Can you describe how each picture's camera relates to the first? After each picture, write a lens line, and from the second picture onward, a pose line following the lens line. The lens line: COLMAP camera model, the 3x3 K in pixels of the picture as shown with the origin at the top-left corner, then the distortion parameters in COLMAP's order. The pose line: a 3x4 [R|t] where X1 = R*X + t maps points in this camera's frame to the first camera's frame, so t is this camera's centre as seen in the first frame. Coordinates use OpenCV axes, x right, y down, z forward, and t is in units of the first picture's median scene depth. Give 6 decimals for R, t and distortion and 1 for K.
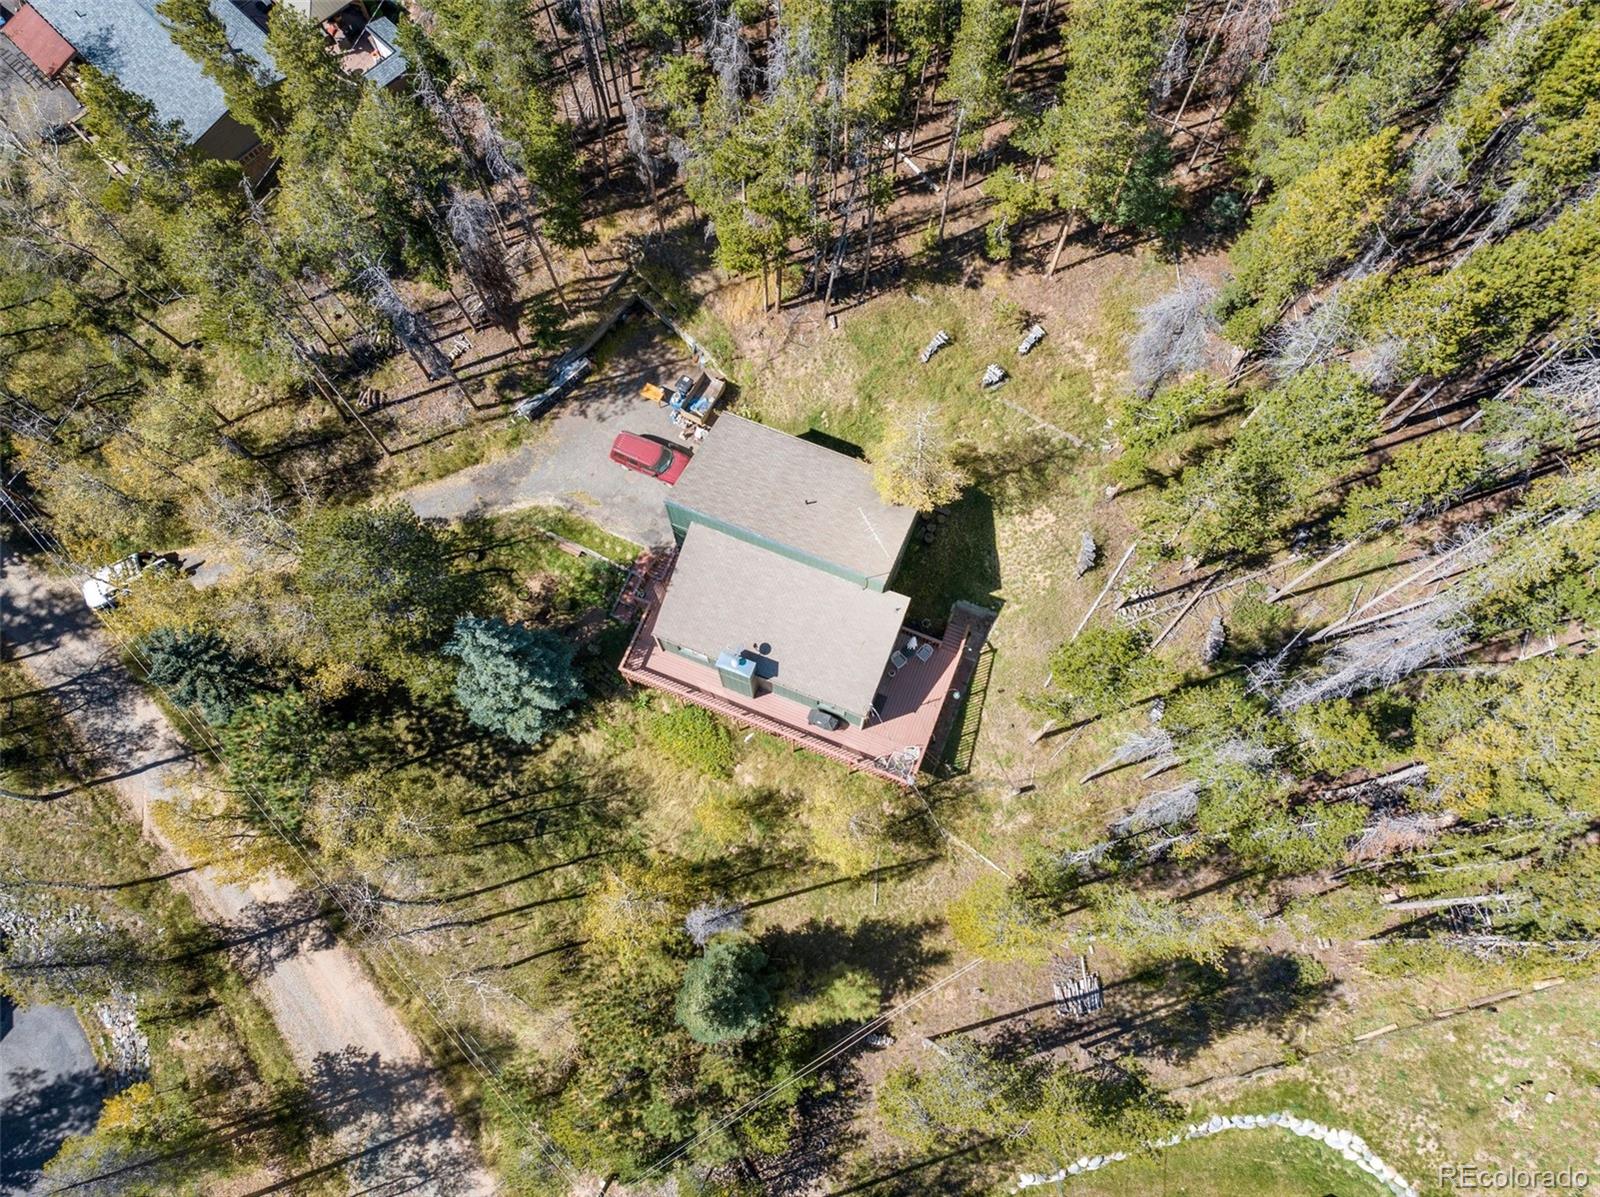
lens RADIAL K [[1124.8, 0, 803.9], [0, 1124.8, 587.0], [0, 0, 1]] dist [-0.032806, -0.010079]
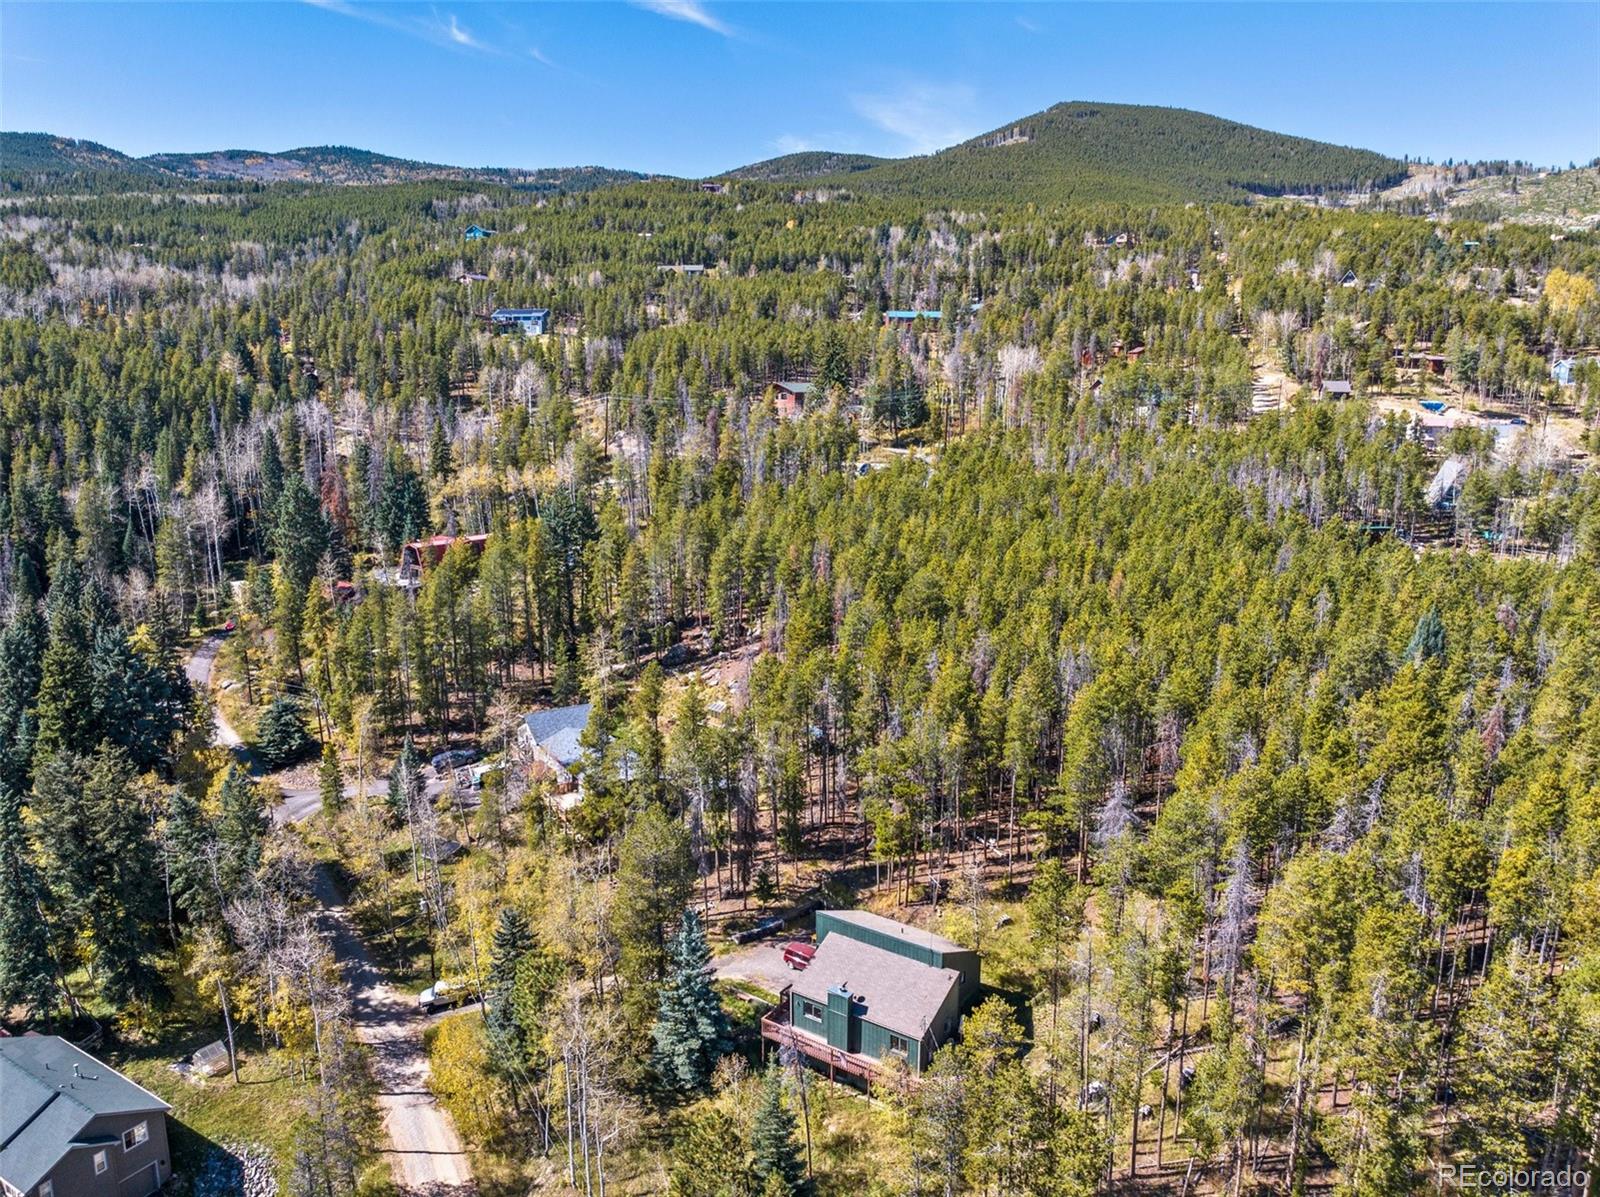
lens RADIAL K [[1124.8, 0, 803.9], [0, 1124.8, 587.0], [0, 0, 1]] dist [-0.032806, -0.010079]
pose [[0.973990, 0.047538, -0.221548, 0.173428], [-0.216011, 0.490081, -0.844488, 0.940556], [0.068431, 0.870380, 0.487602, -0.193785]]
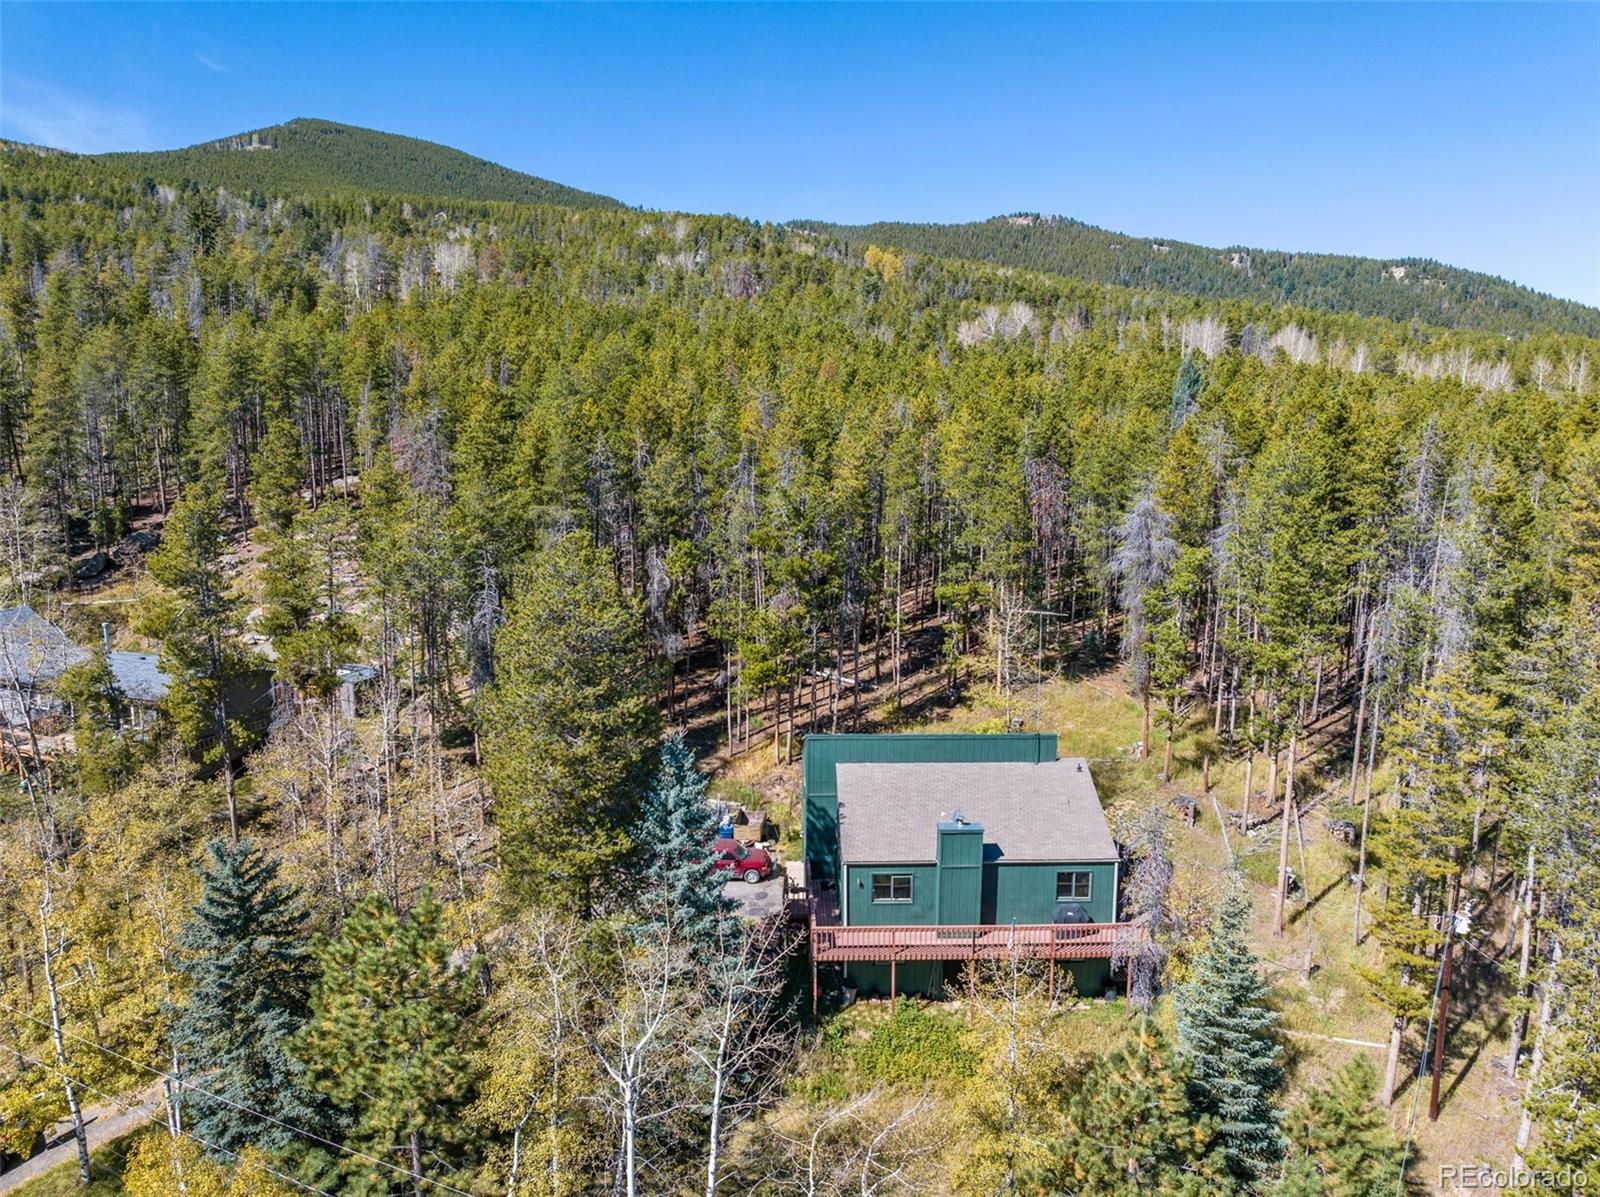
lens RADIAL K [[1124.8, 0, 803.9], [0, 1124.8, 587.0], [0, 0, 1]] dist [-0.032806, -0.010079]
pose [[0.916013, -0.052909, 0.397644, -0.423873], [0.378055, 0.445334, -0.811635, 0.538593], [-0.134142, 0.893800, 0.427935, 0.424161]]
